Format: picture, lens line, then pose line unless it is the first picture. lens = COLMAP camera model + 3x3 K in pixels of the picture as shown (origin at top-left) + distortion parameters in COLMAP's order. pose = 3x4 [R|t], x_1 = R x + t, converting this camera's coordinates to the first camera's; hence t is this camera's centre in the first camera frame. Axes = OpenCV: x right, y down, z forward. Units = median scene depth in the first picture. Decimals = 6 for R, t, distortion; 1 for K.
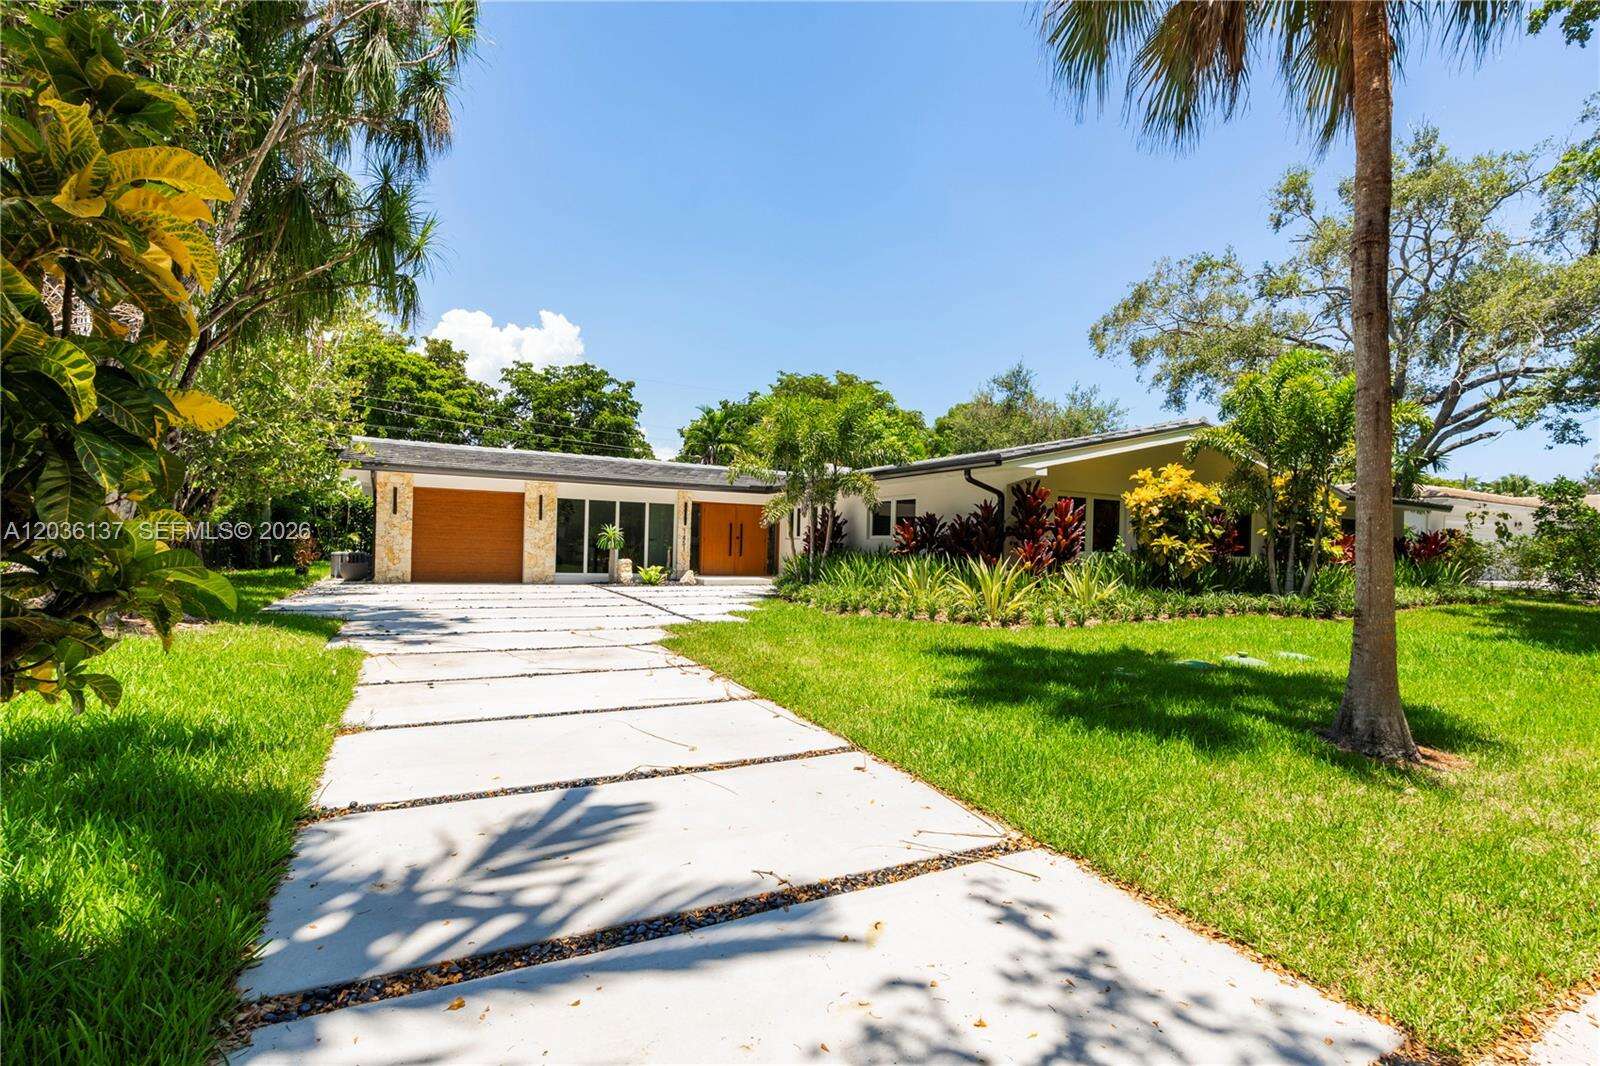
lens RADIAL K [[733.2, 0, 799.9], [0, 733.2, 533.9], [0, 0, 1]] dist [0.000086, -0.000001]
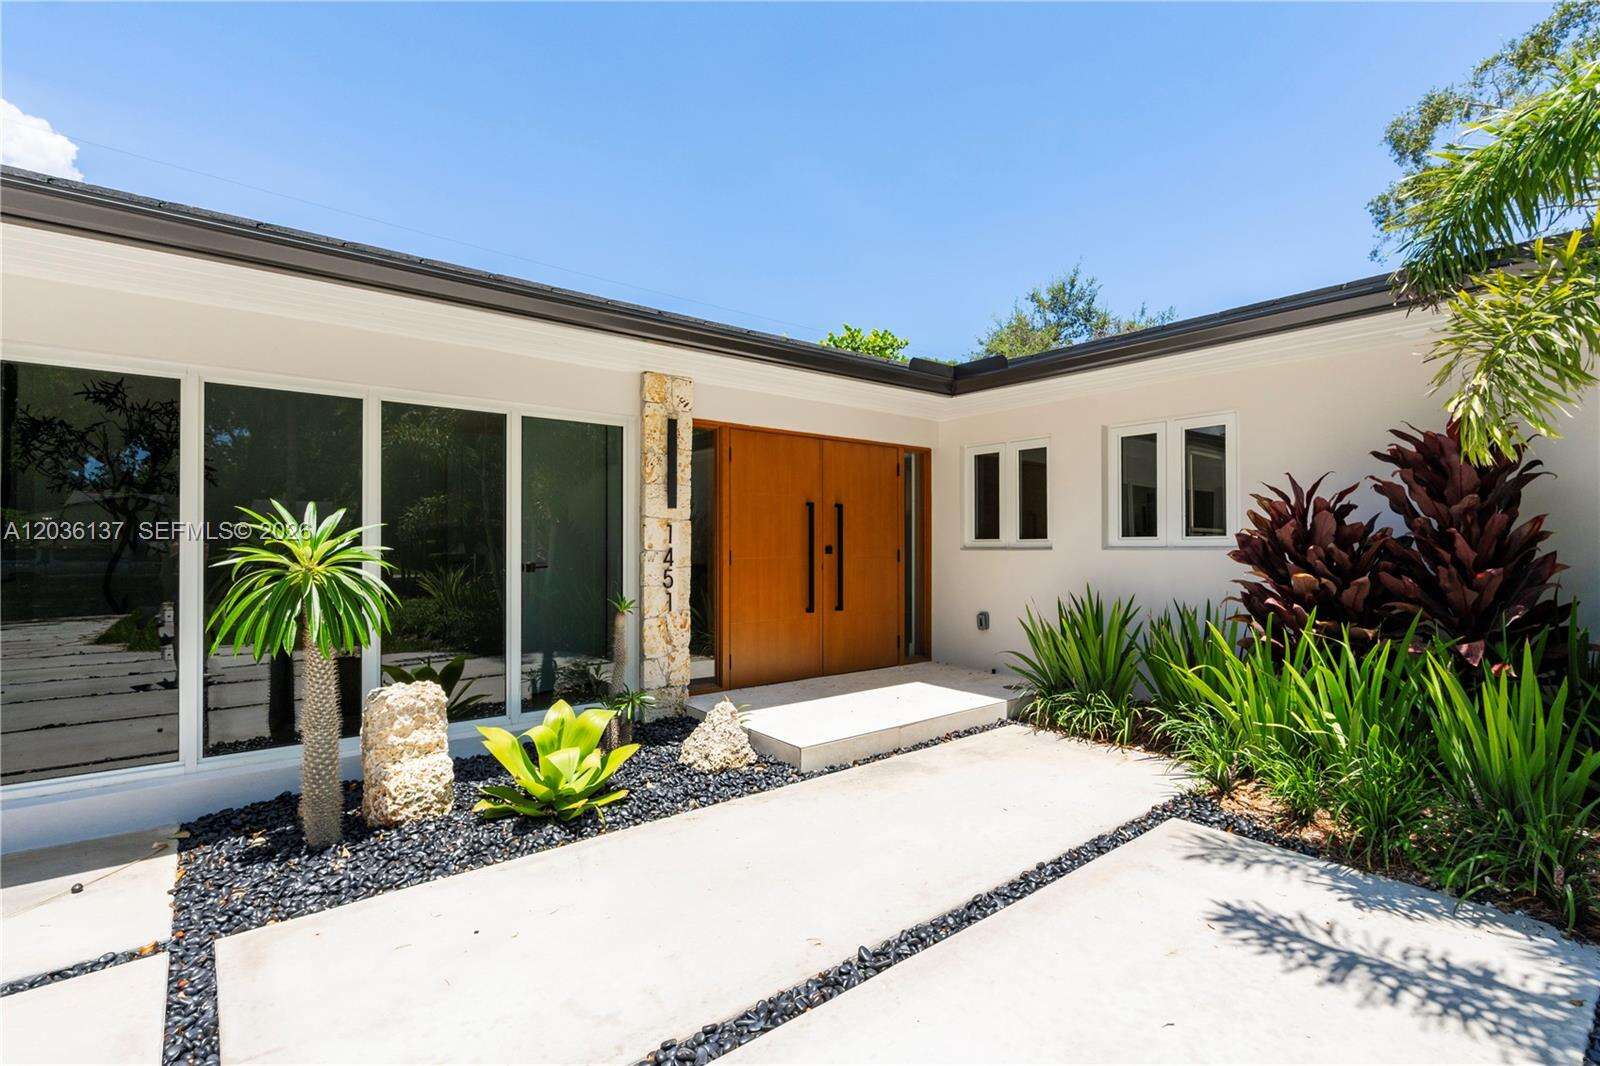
lens RADIAL K [[733.2, 0, 801.6], [0, 733.2, 534.9], [0, 0, 1]] dist [0.000086, -0.000001]
pose [[0.974736, -0.012967, 0.222981, -0.171728], [0.010087, 0.999850, 0.014048, -0.005130], [-0.223130, -0.011444, 0.974722, 0.752350]]
